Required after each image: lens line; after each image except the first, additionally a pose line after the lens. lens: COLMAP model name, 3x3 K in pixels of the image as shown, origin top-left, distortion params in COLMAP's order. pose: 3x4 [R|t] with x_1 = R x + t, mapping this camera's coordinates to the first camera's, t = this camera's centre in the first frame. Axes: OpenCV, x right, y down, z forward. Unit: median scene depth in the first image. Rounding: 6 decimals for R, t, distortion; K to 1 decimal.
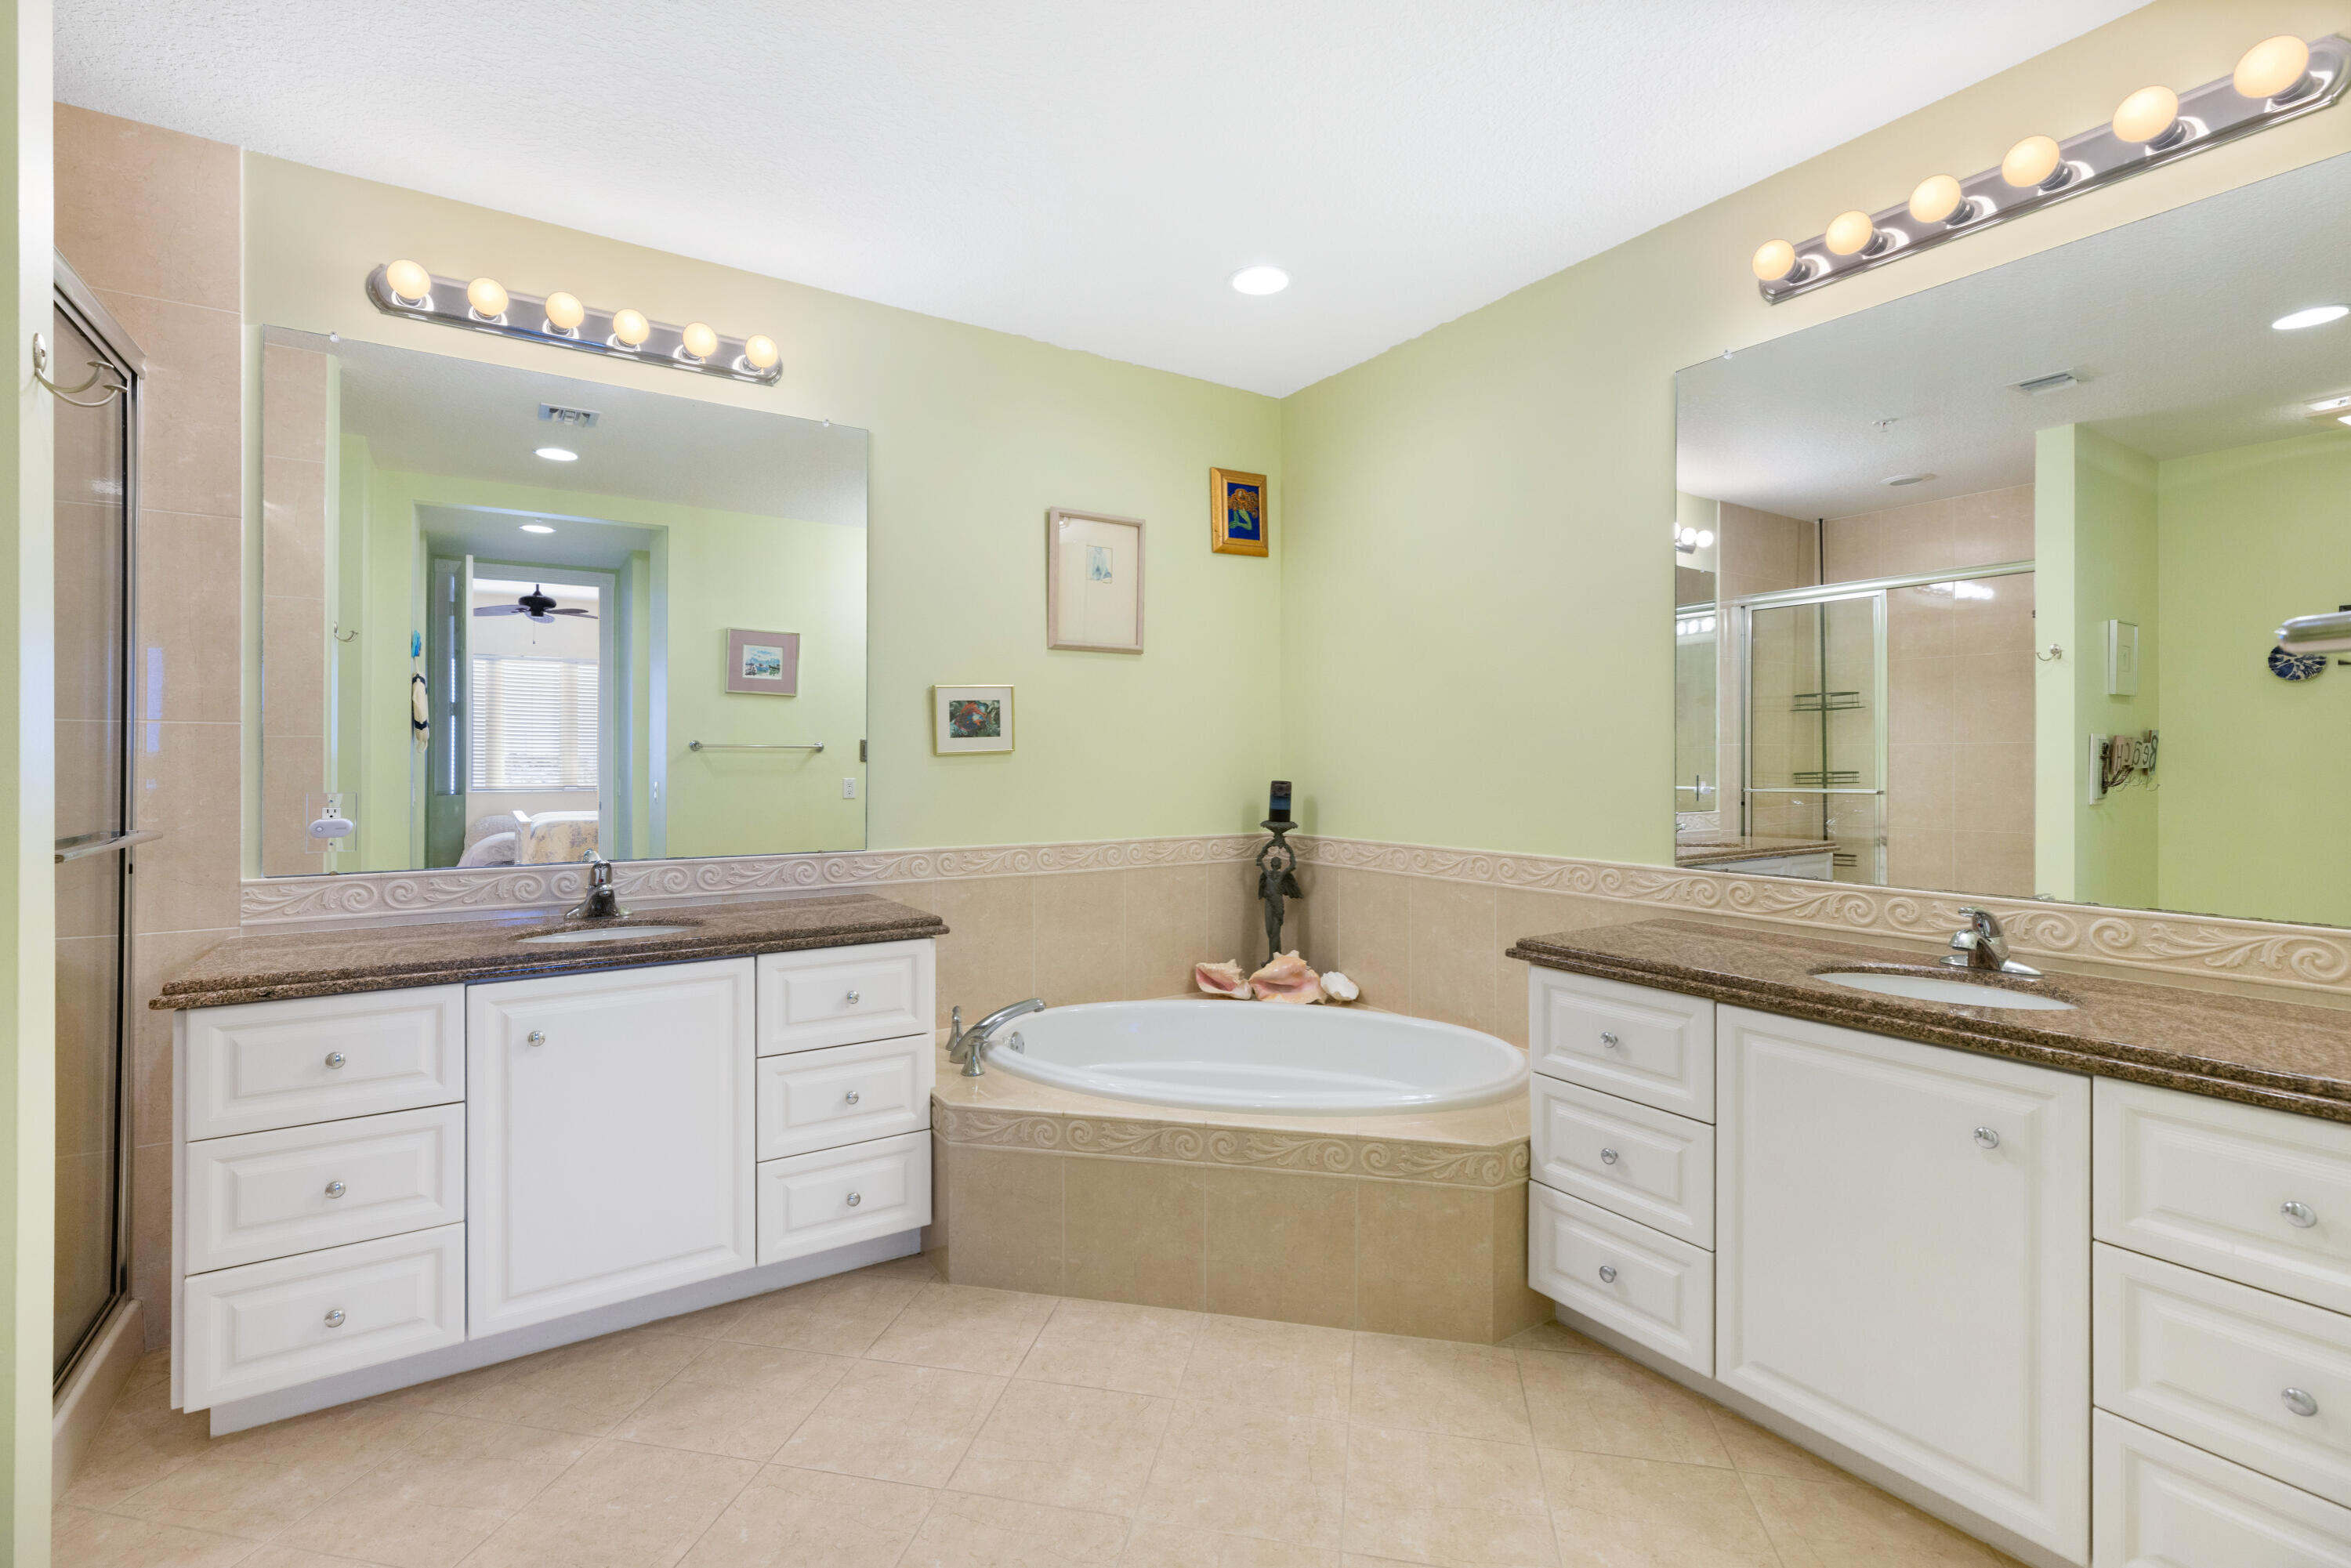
lens RADIAL K [[1070.4, 0, 1179.5], [0, 1070.4, 767.8], [0, 0, 1]] dist [0.004489, -0.000770]
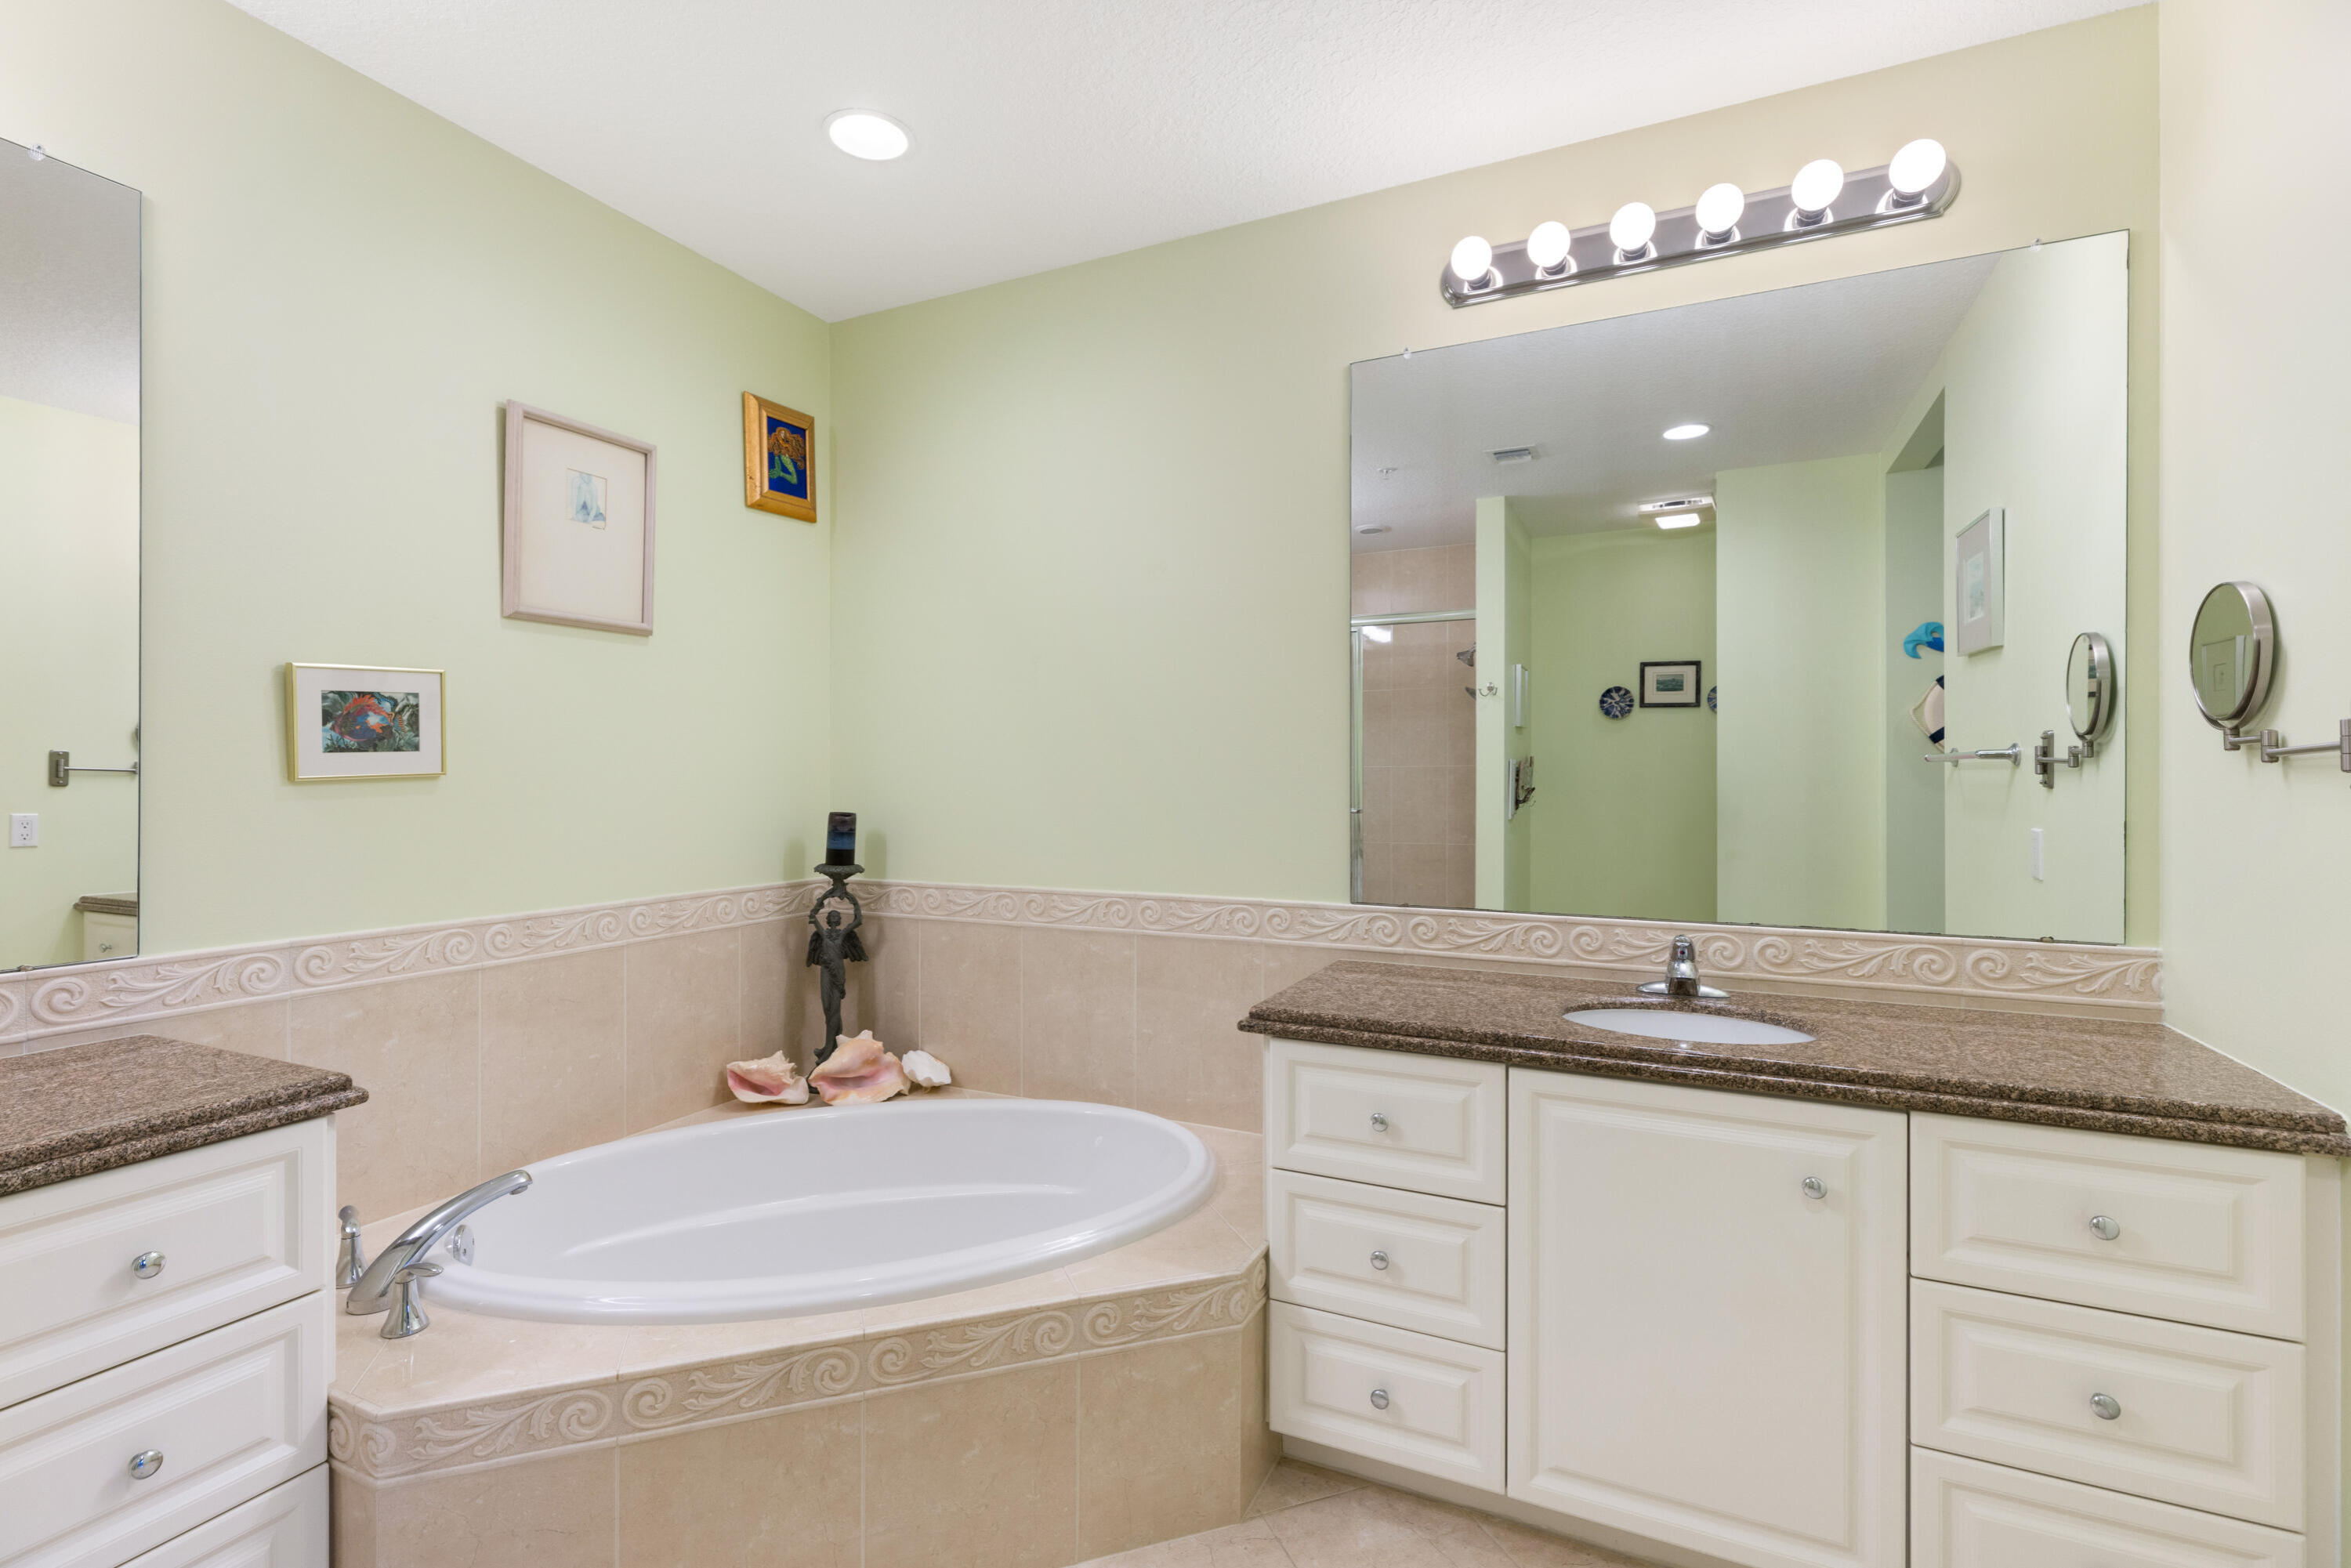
lens RADIAL K [[1070.4, 0, 1165.6], [0, 1070.4, 779.5], [0, 0, 1]] dist [0.004489, -0.000770]
pose [[0.855947, -0.001656, 0.517061, -0.161106], [0.003856, 0.999988, -0.003181, -0.012371], [-0.517050, 0.004716, 0.855942, 0.326469]]
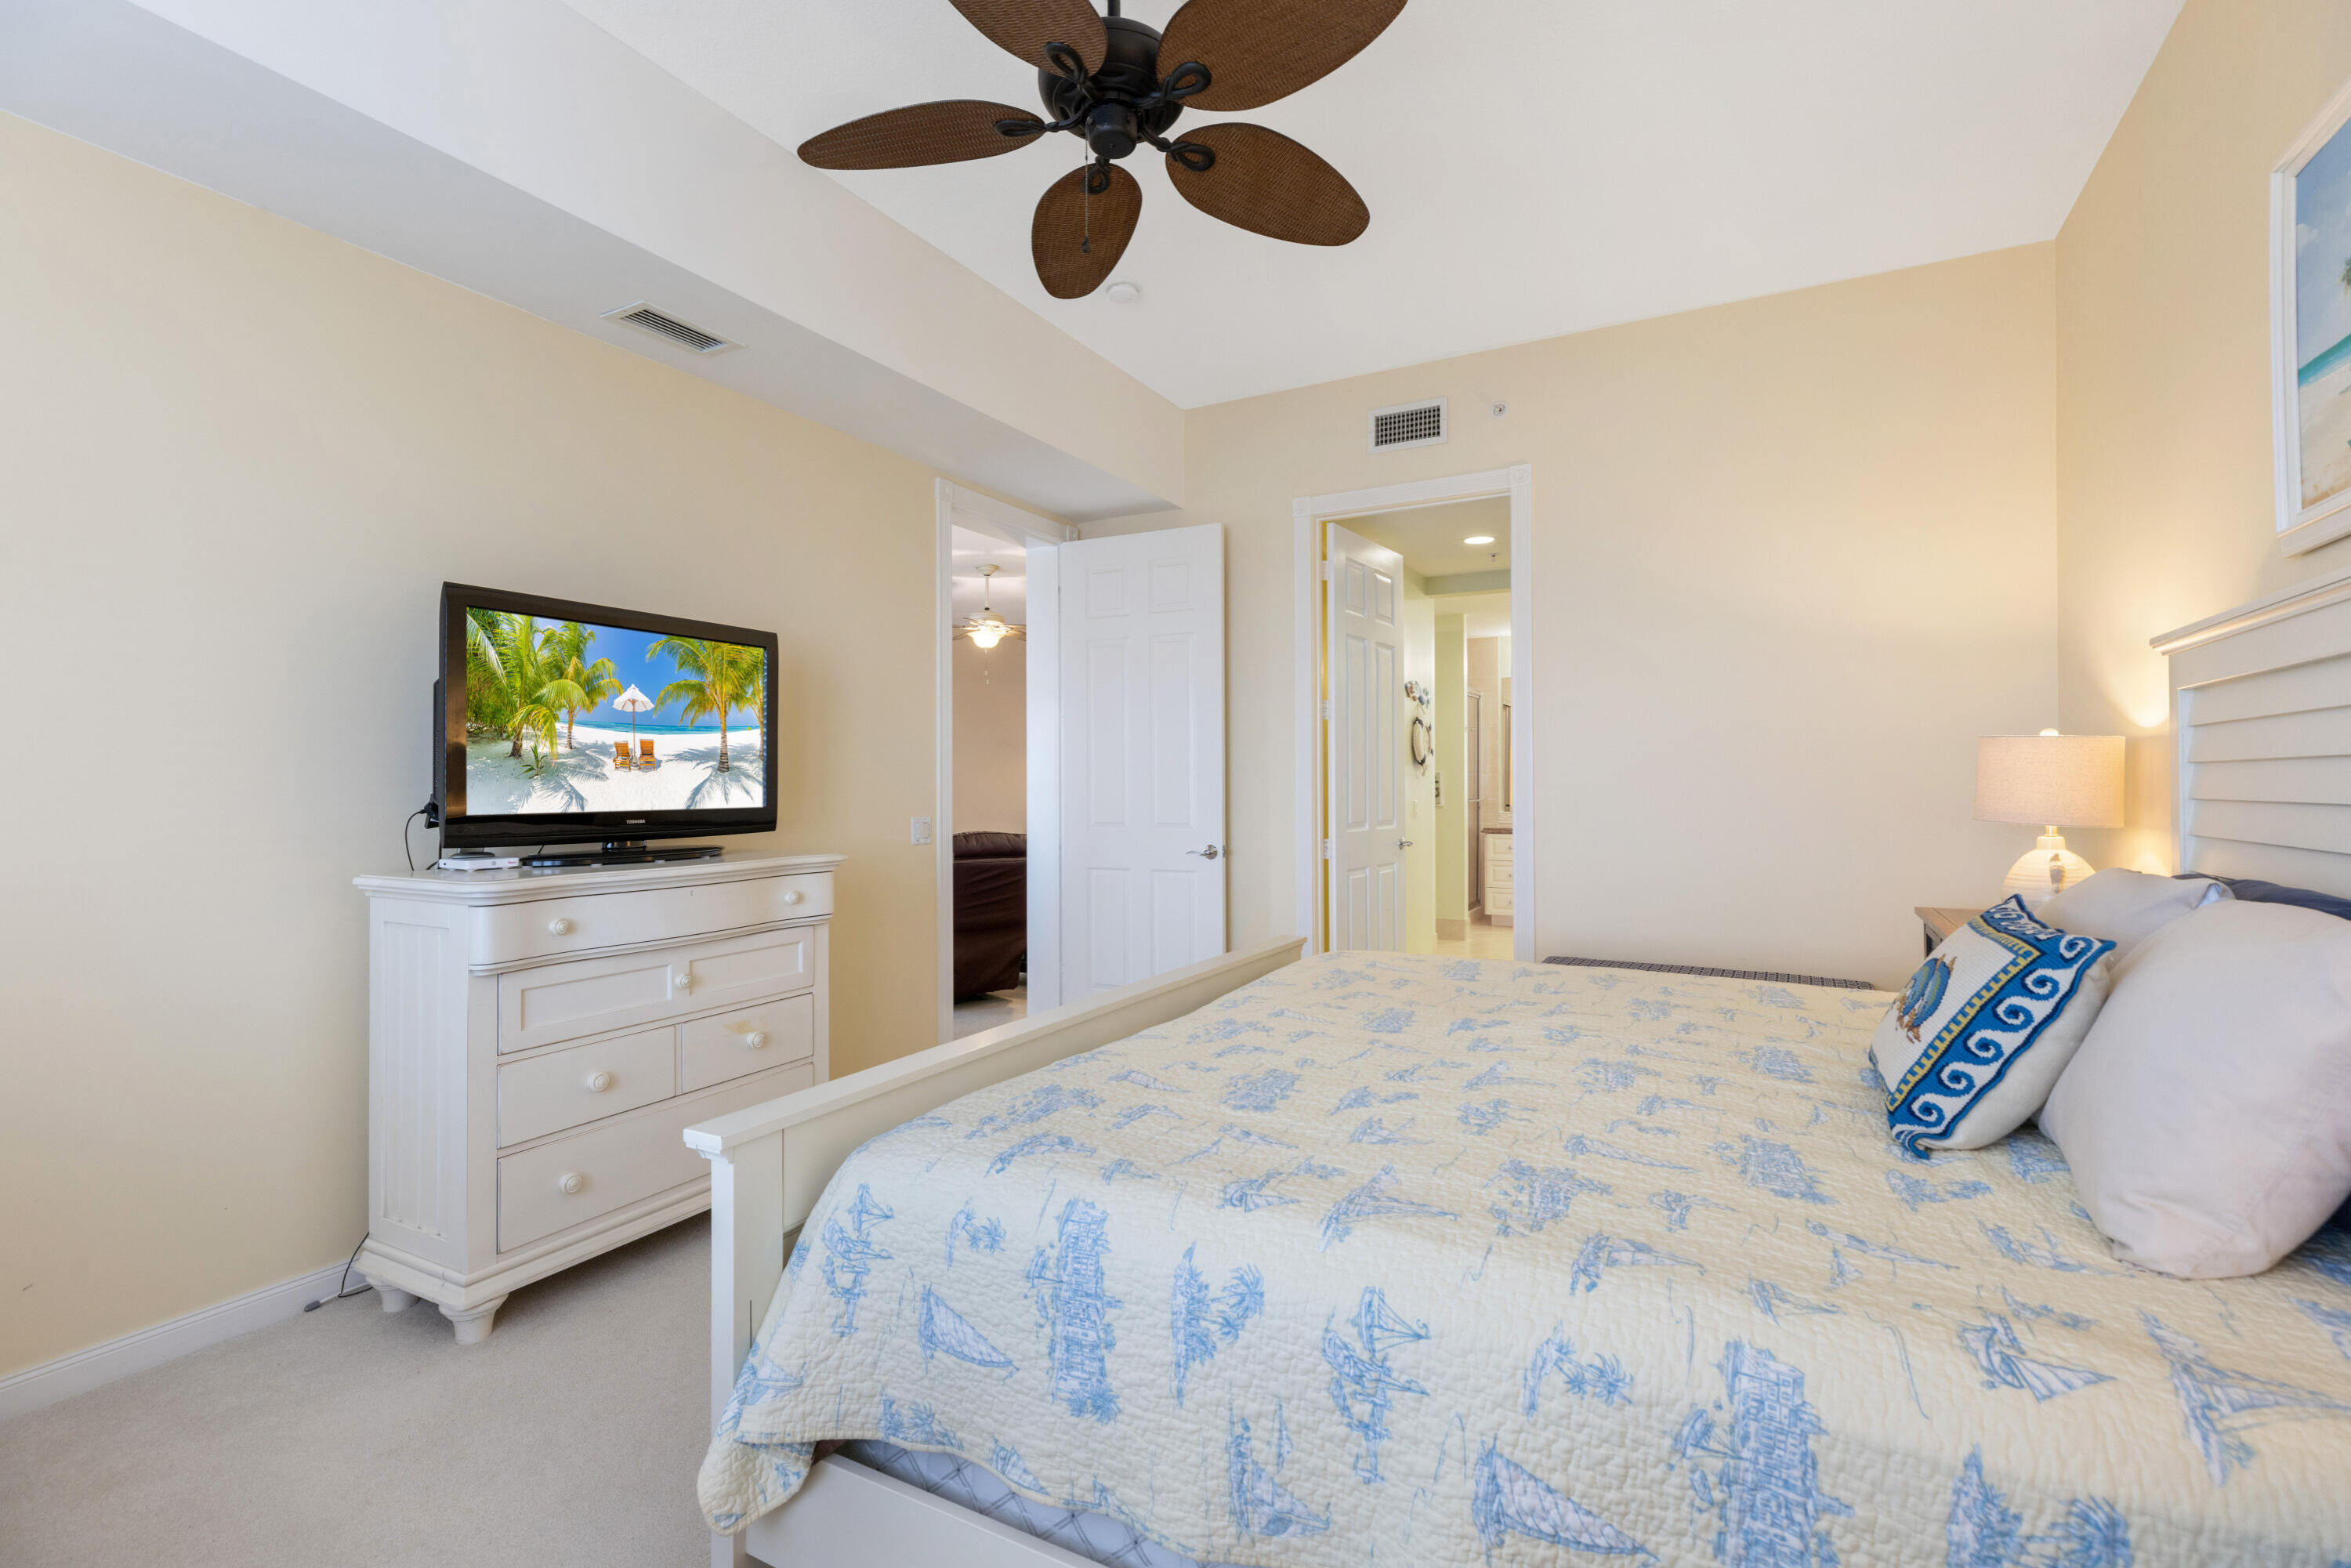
lens RADIAL K [[1070.4, 0, 1177.4], [0, 1070.4, 780.8], [0, 0, 1]] dist [0.004489, -0.000770]
pose [[0.485897, -0.008235, -0.873977, 2.168556], [0.002539, 0.999965, -0.008011, 0.014368], [0.874012, 0.001674, 0.485901, -2.127106]]
